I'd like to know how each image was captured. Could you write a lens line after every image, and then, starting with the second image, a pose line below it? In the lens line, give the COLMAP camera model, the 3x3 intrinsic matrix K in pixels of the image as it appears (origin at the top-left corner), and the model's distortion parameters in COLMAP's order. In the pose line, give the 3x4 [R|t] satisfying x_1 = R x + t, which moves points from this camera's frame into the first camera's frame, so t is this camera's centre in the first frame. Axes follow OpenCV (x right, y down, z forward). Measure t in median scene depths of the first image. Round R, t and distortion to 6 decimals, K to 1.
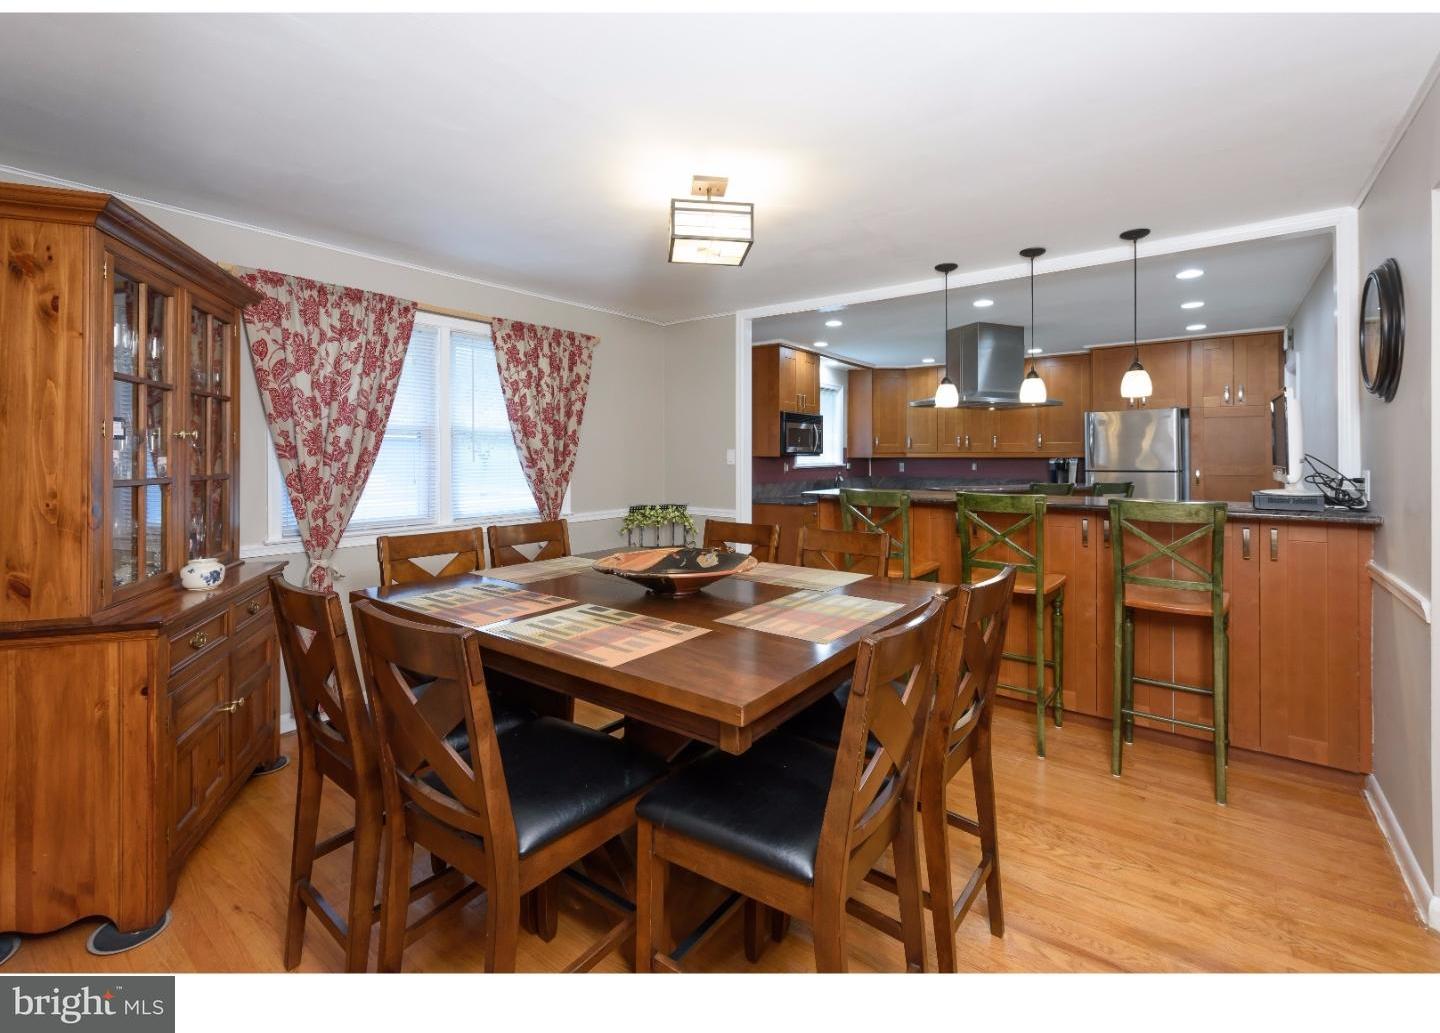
lens RADIAL K [[655.5, 0, 722.8], [0, 655.5, 451.2], [0, 0, 1]] dist [0.002577, -0.000005]
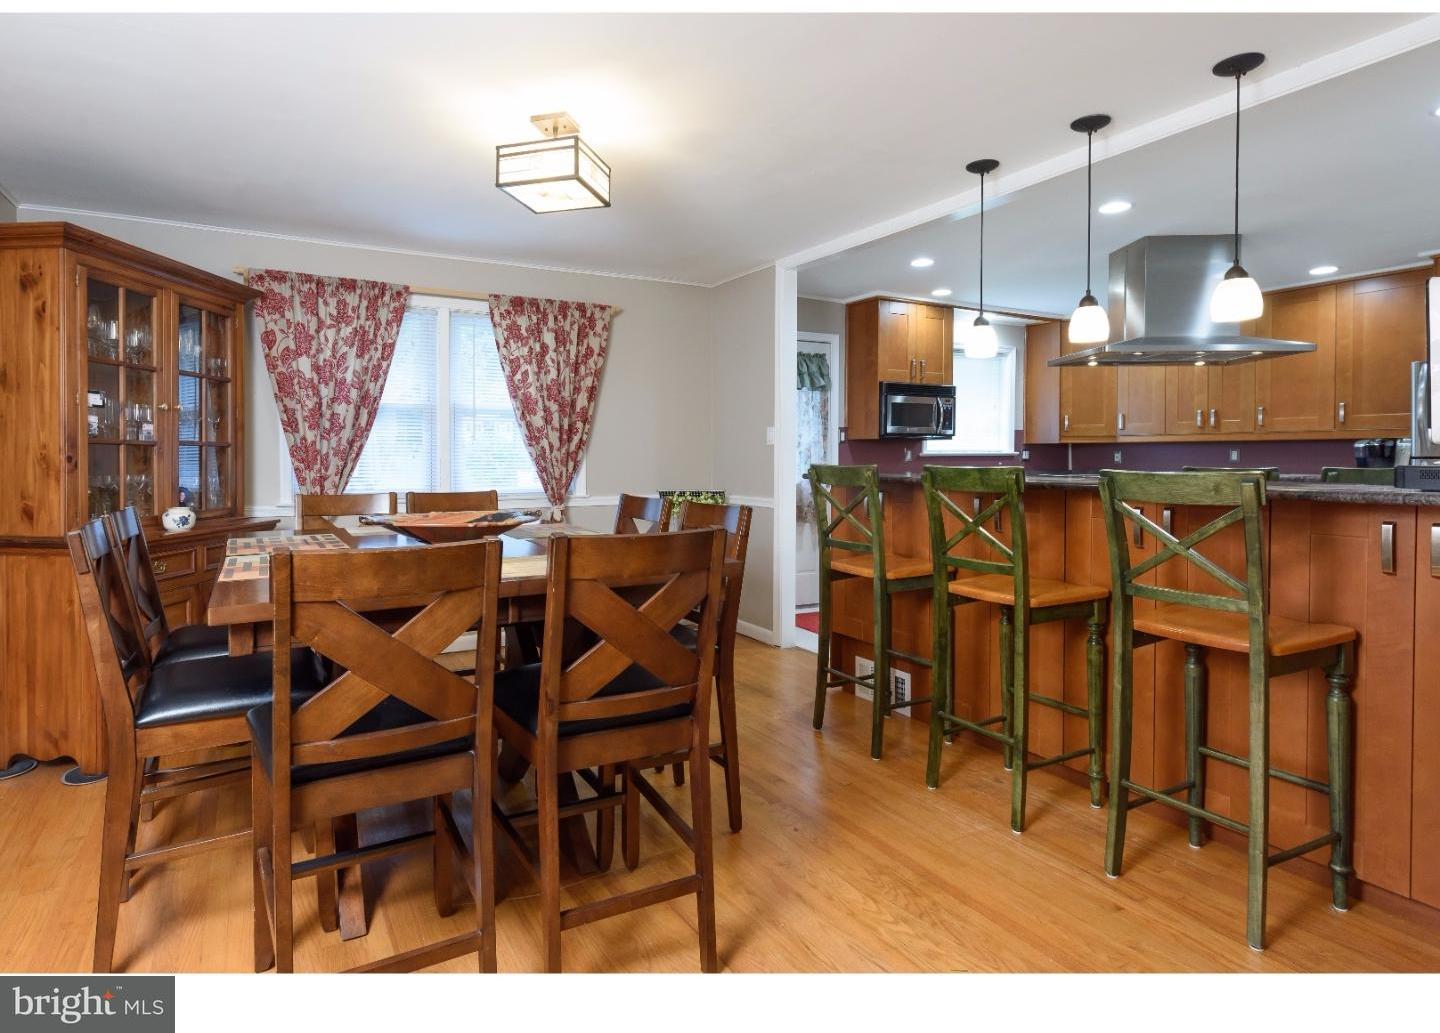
lens RADIAL K [[770.8, 0, 637.0], [0, 770.8, 465.2], [0, 0, 1]] dist [0.007228, 0.000248]
pose [[0.894457, 0.003458, -0.447140, 0.433168], [0.003230, 0.999894, 0.014195, 0.046003], [0.447141, -0.014141, 0.894352, 0.055339]]
